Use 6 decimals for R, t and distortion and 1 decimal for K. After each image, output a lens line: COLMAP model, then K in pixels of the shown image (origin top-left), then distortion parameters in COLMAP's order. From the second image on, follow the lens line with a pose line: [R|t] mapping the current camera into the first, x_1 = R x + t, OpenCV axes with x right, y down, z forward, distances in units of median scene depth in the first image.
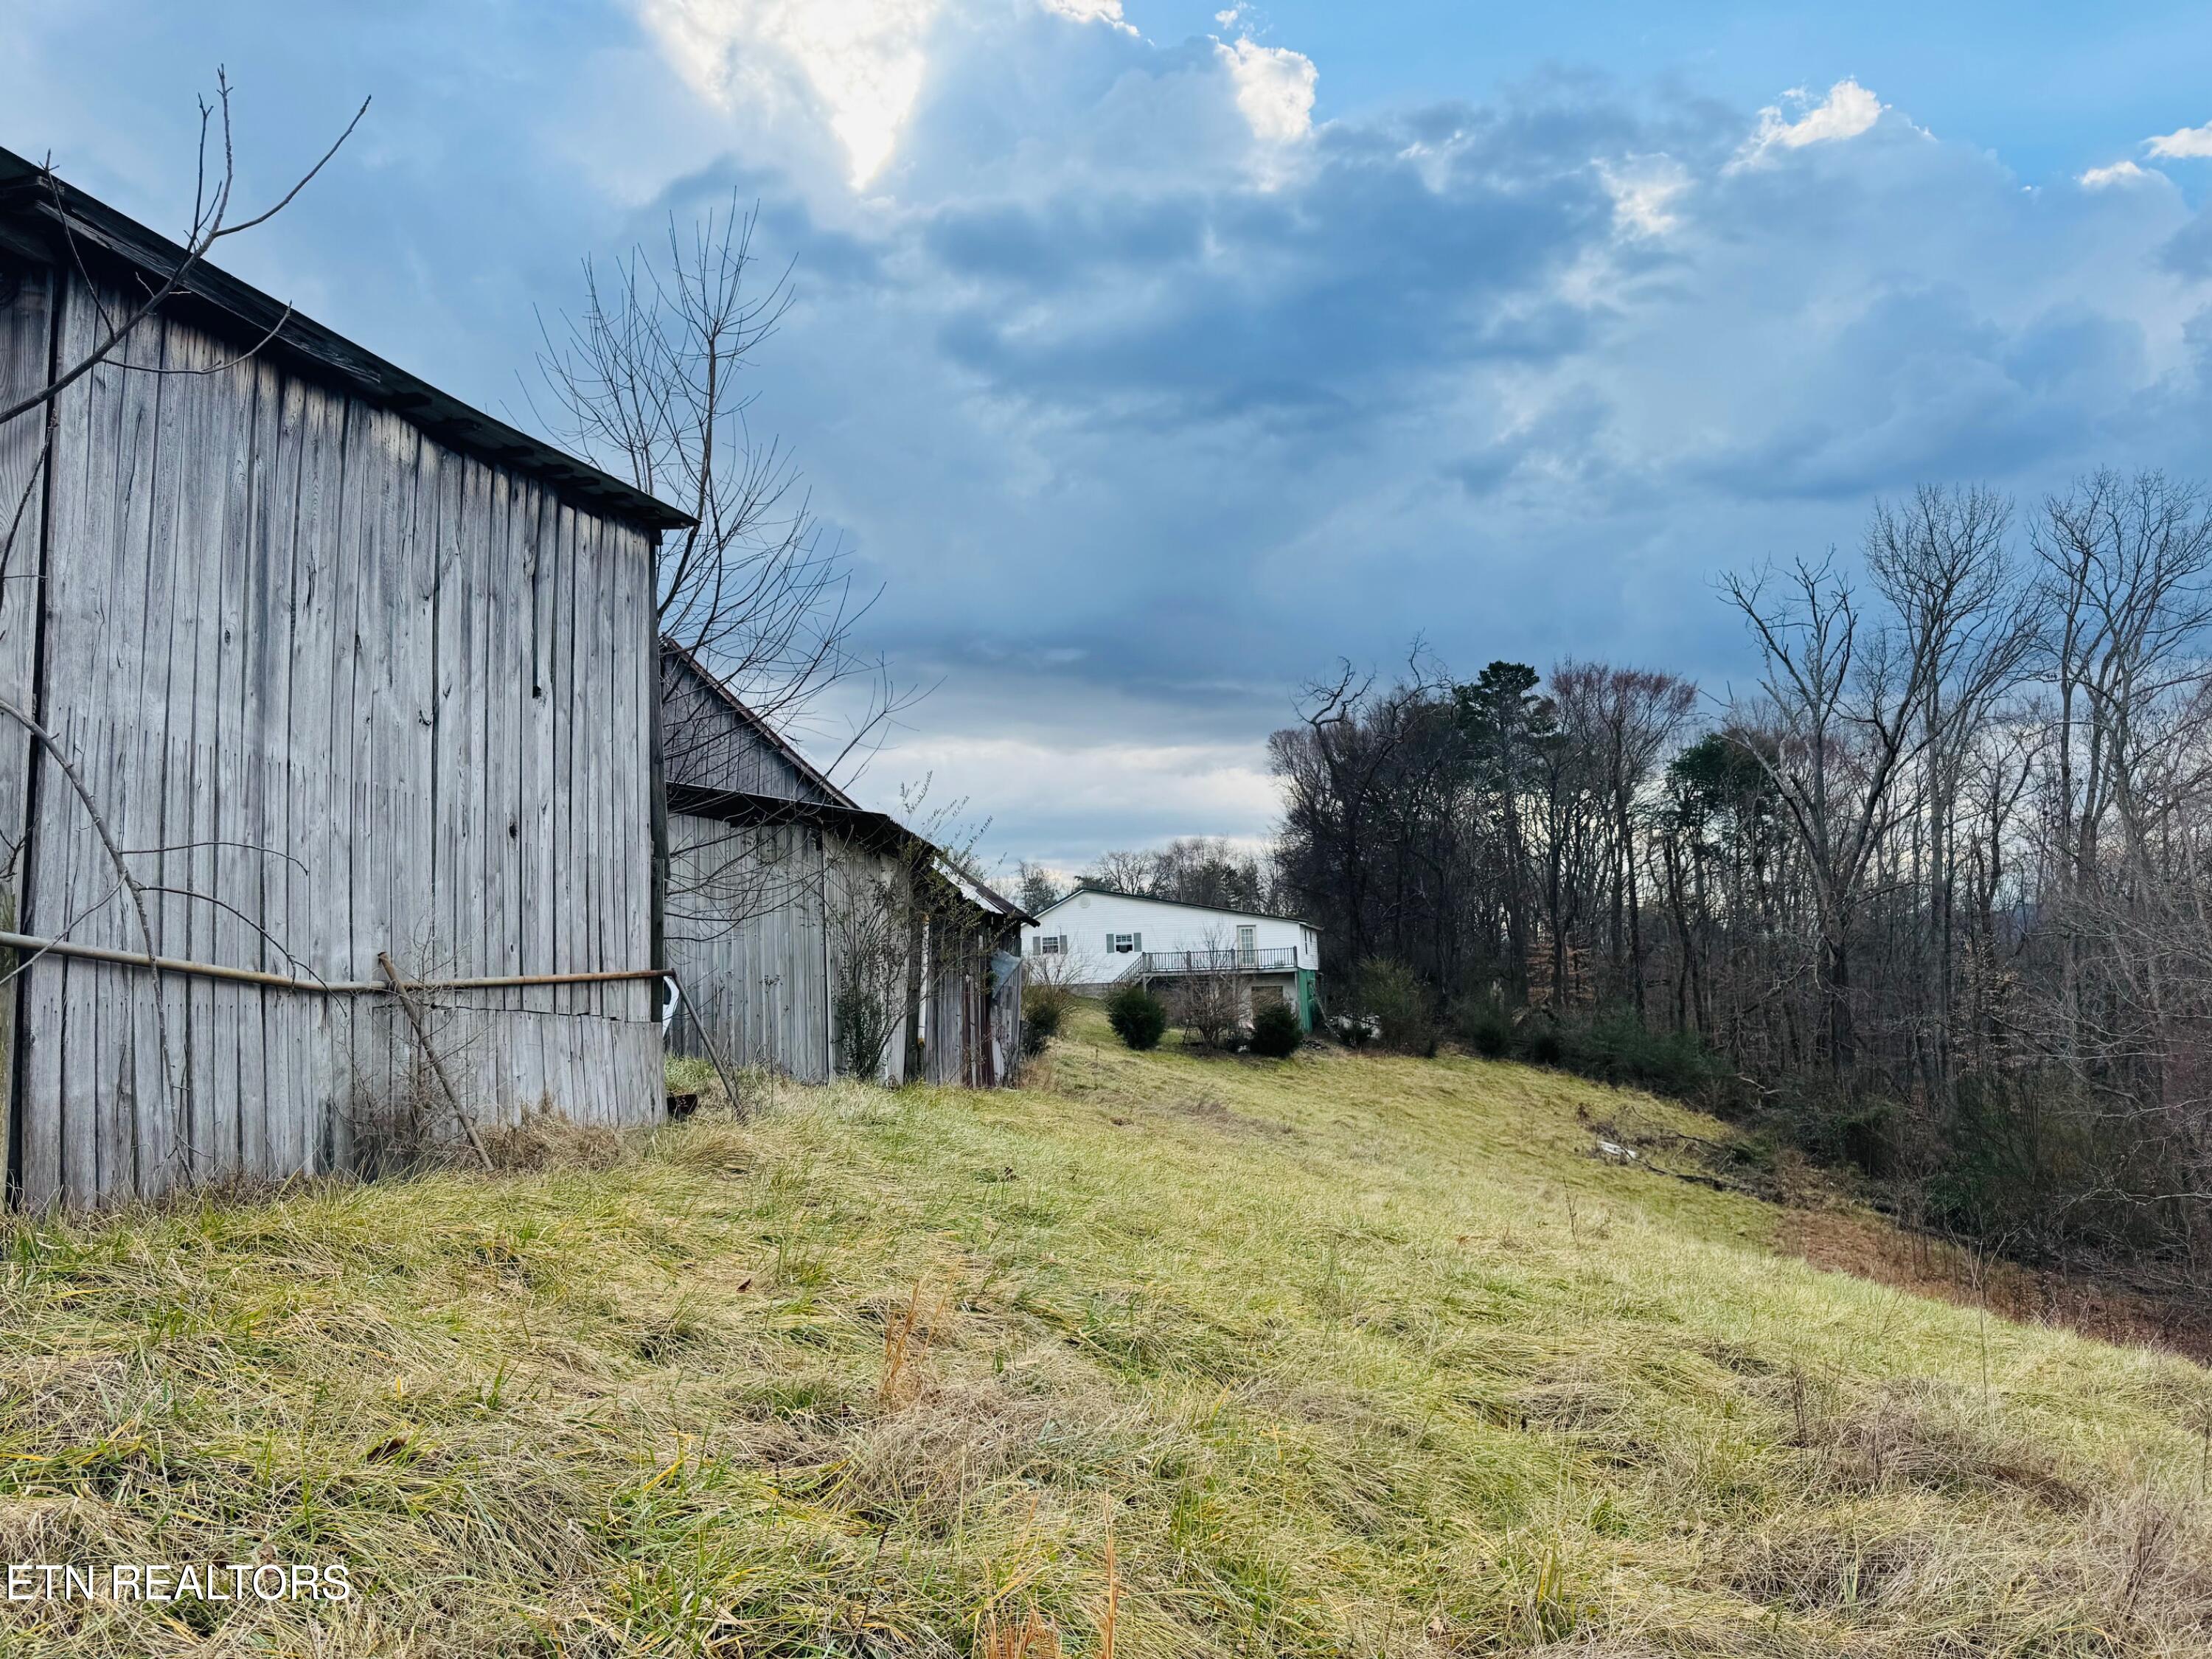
lens RADIAL K [[1542.5, 0, 1119.7], [0, 1542.5, 819.9], [0, 0, 1]] dist [0.118811, -0.115669]
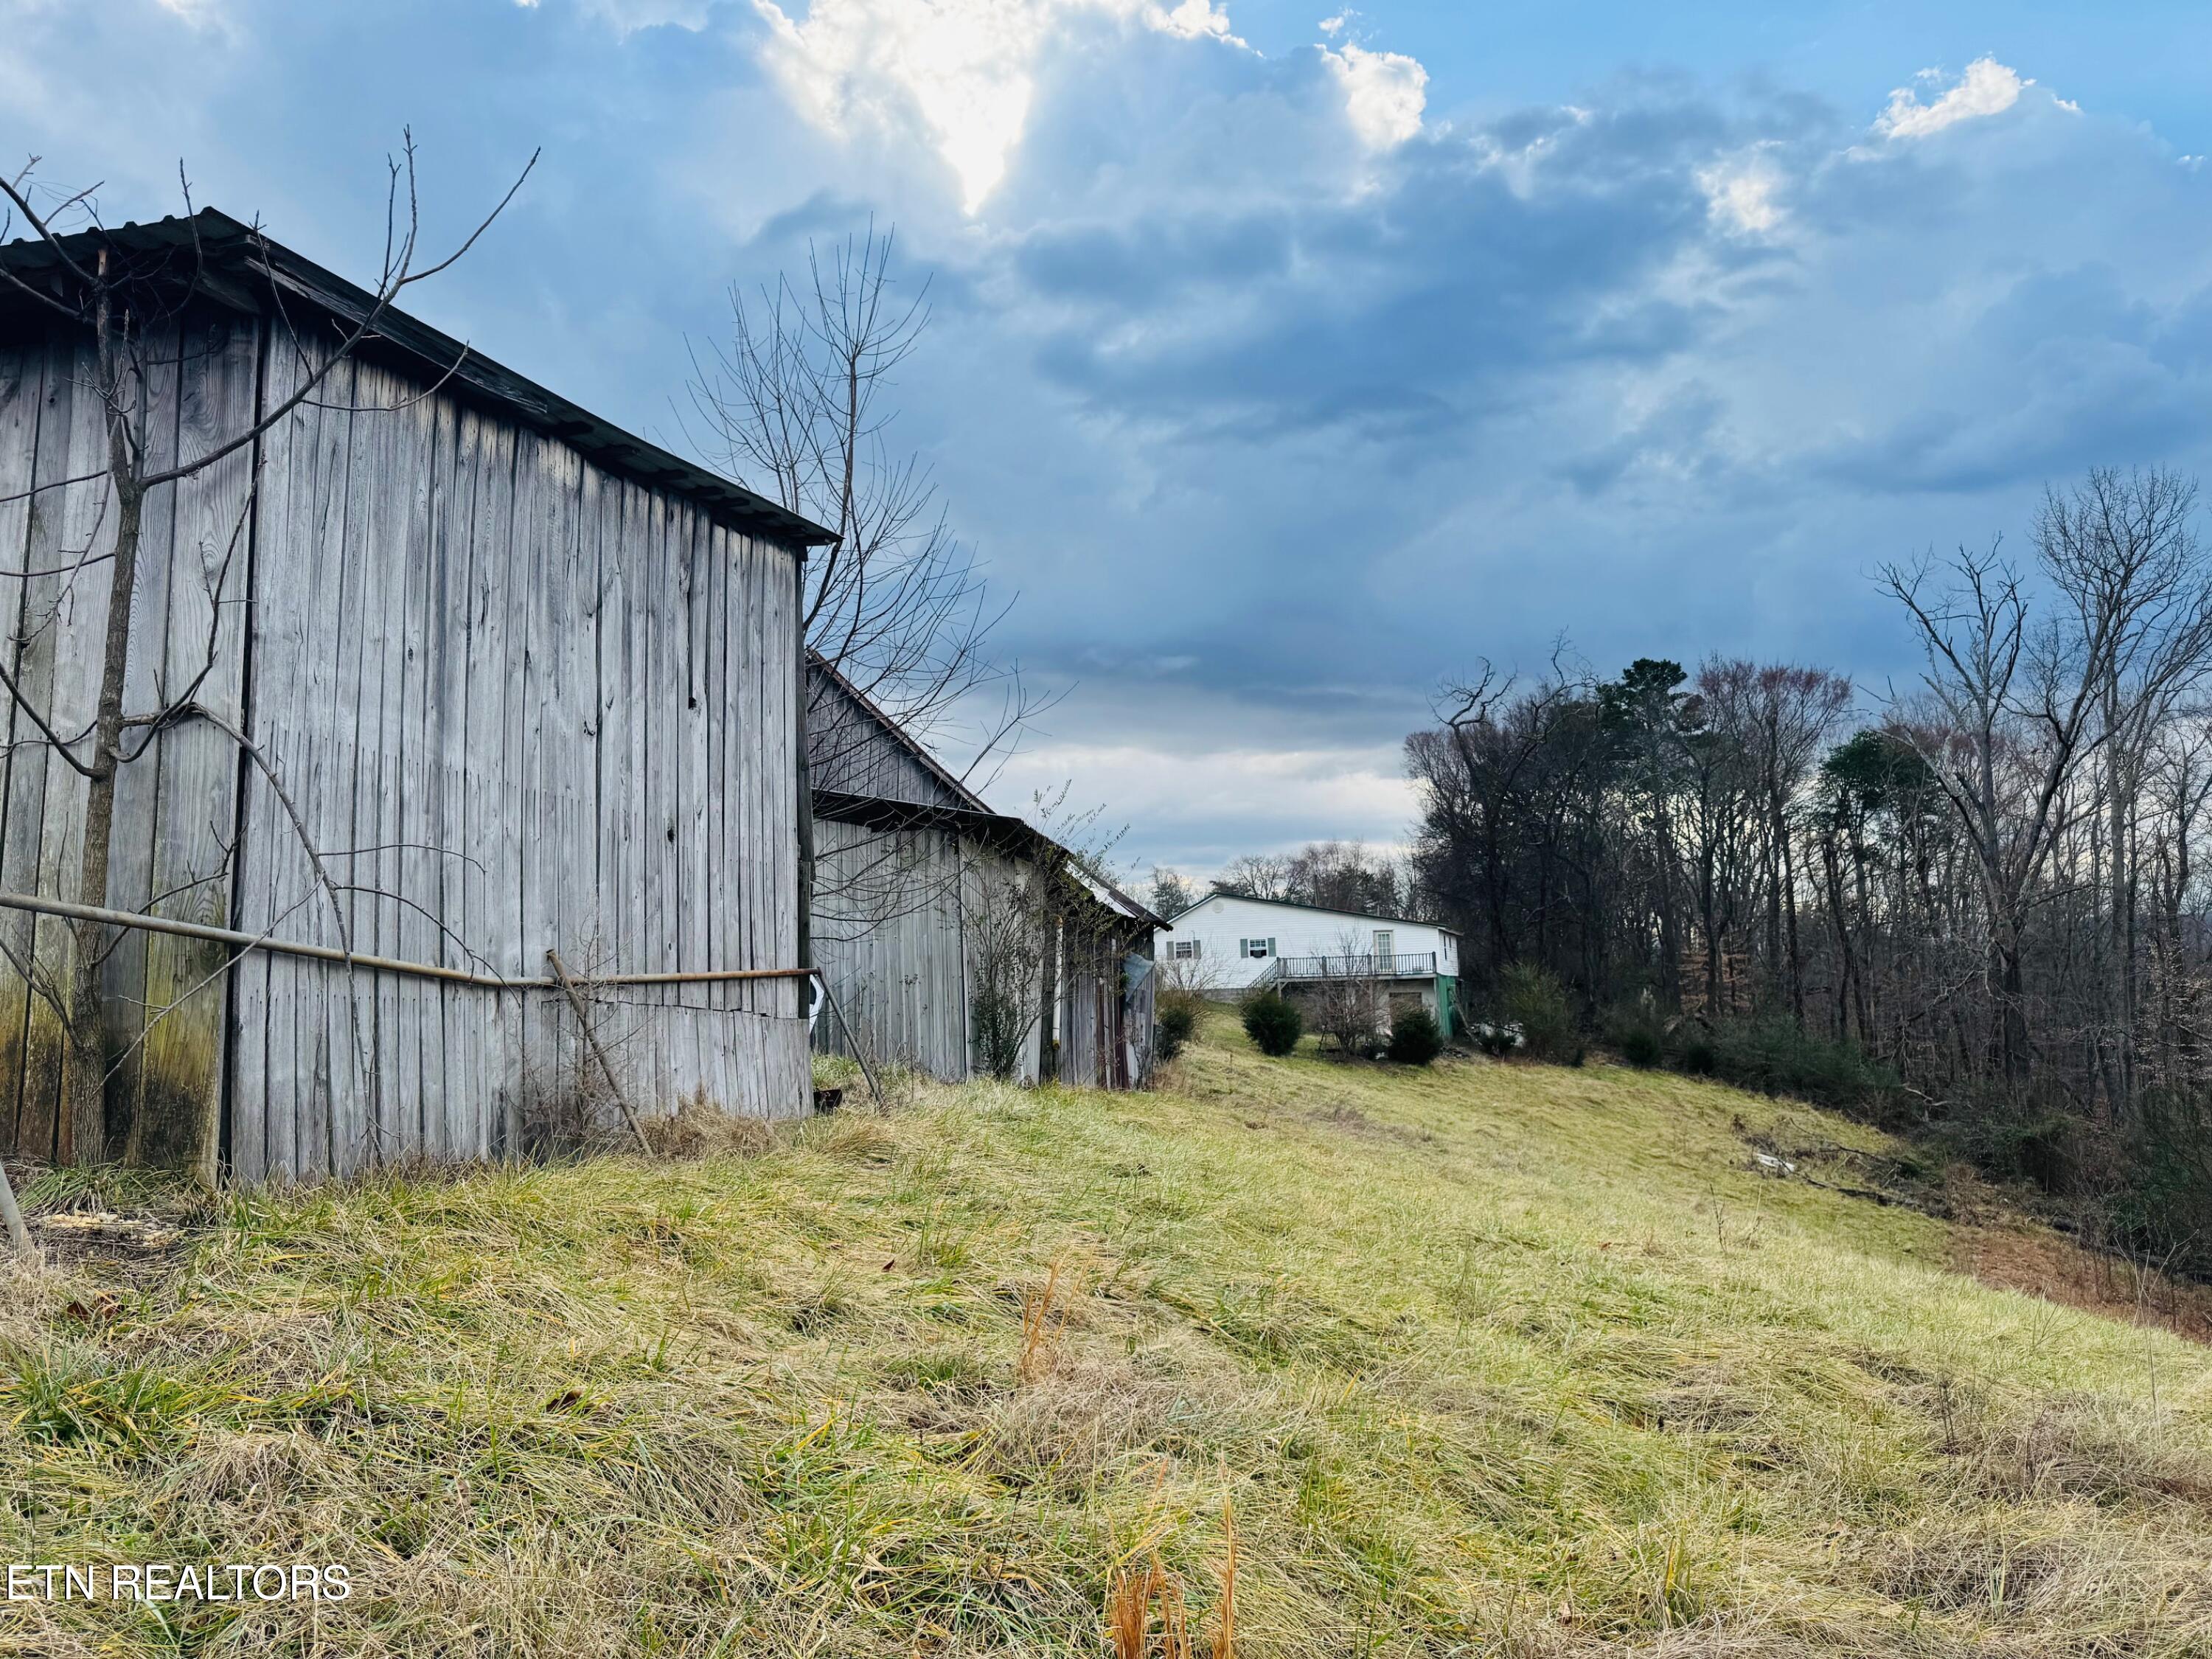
lens RADIAL K [[1661.2, 0, 1147.9], [0, 1661.2, 814.4], [0, 0, 1]] dist [0.198636, -0.295751]
pose [[0.996928, -0.008630, -0.077846, 0.021637], [0.007246, 0.999811, -0.018040, 0.016423], [0.077987, 0.017420, 0.996802, -0.105583]]
